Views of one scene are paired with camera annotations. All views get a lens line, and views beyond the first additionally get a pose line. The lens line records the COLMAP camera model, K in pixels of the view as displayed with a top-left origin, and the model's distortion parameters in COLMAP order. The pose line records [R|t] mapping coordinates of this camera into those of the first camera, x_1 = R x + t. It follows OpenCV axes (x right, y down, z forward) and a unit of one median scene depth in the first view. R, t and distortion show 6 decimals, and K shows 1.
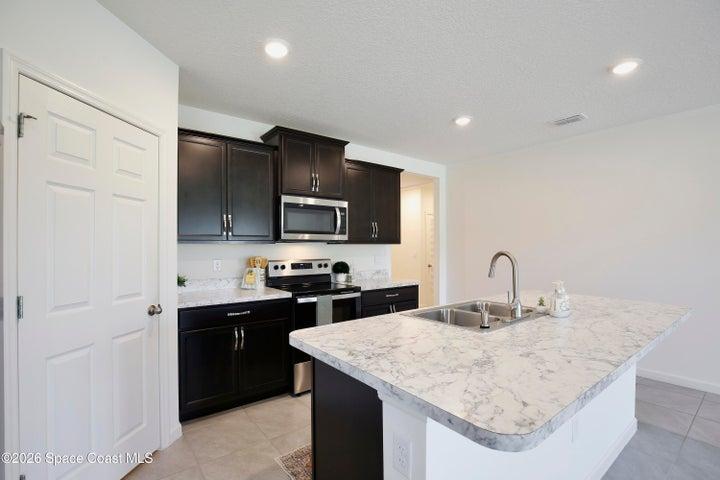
lens RADIAL K [[341.9, 0, 362.8], [0, 341.9, 242.9], [0, 0, 1]] dist [-0.006383, 0.000152]
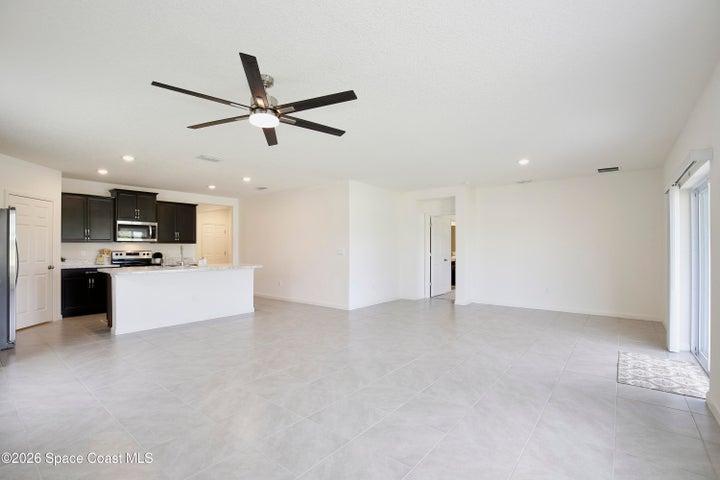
lens RADIAL K [[341.9, 0, 358.3], [0, 341.9, 242.6], [0, 0, 1]] dist [-0.006383, 0.000152]
pose [[0.976014, 0.004716, 0.217659, 0.713908], [-0.004266, 0.999988, -0.002539, -0.000799], [-0.217668, 0.001549, 0.976022, -1.308992]]
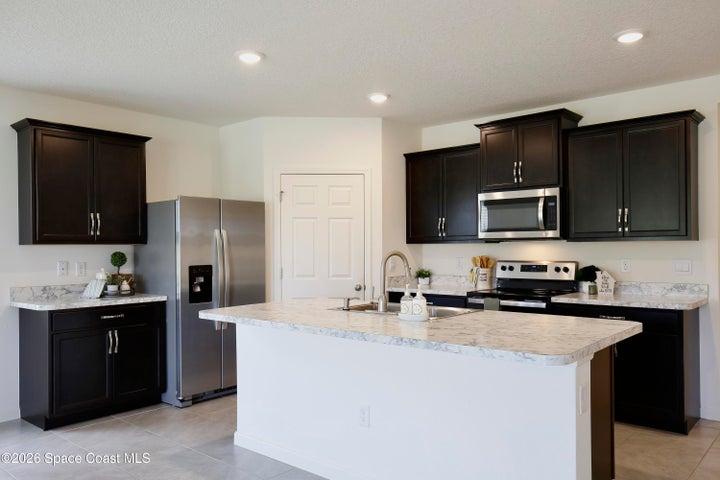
lens RADIAL K [[553.6, 0, 360.9], [0, 553.6, 243.4], [0, 0, 1]] dist [-0.005444, -0.001160]
pose [[0.203465, -0.011650, -0.979013, 1.140183], [0.013949, 0.999862, -0.008999, 0.012154], [0.978983, -0.011825, 0.203599, 0.312450]]
